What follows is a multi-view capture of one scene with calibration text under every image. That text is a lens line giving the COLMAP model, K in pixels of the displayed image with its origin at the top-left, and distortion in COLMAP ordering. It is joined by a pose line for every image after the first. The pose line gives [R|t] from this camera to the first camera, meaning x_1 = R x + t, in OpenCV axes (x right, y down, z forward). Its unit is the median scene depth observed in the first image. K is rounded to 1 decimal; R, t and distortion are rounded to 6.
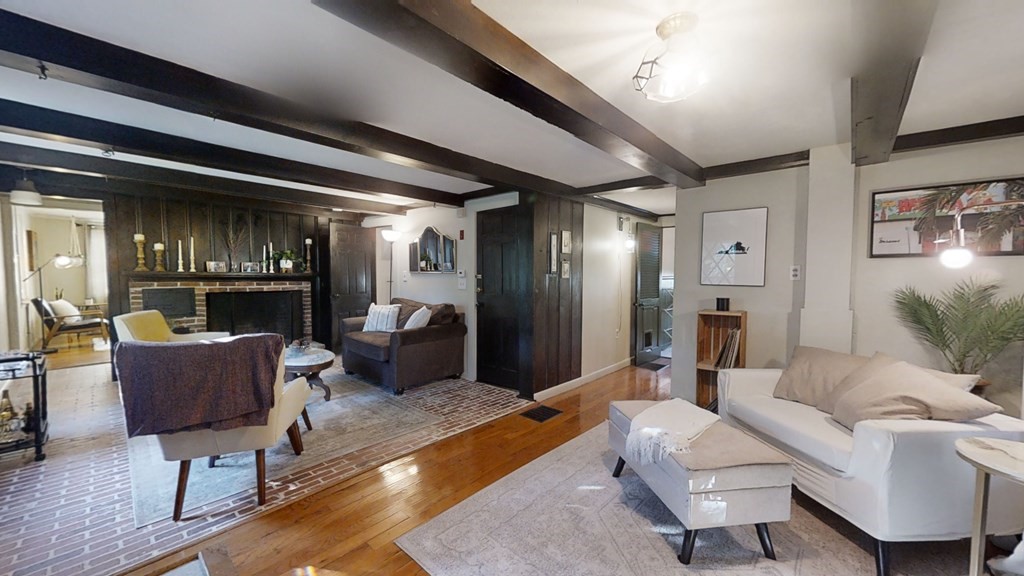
lens RADIAL K [[379.2, 0, 512.0], [0, 379.2, 288.0], [0, 0, 1]] dist [0.000501, 0.000010]
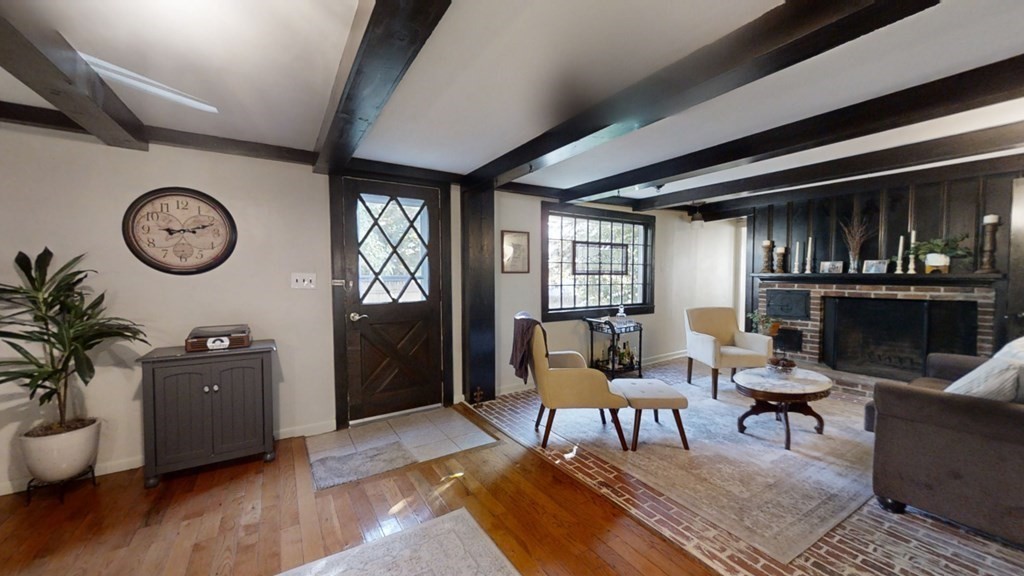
lens RADIAL K [[375.1, 0, 509.8], [0, 375.1, 290.7], [0, 0, 1]] dist [-0.000864, -0.000032]
pose [[-0.284750, 0.030986, -0.958101, 0.272727], [-0.035217, 0.998465, 0.042758, -0.012984], [0.957955, 0.045917, -0.283222, 0.546453]]
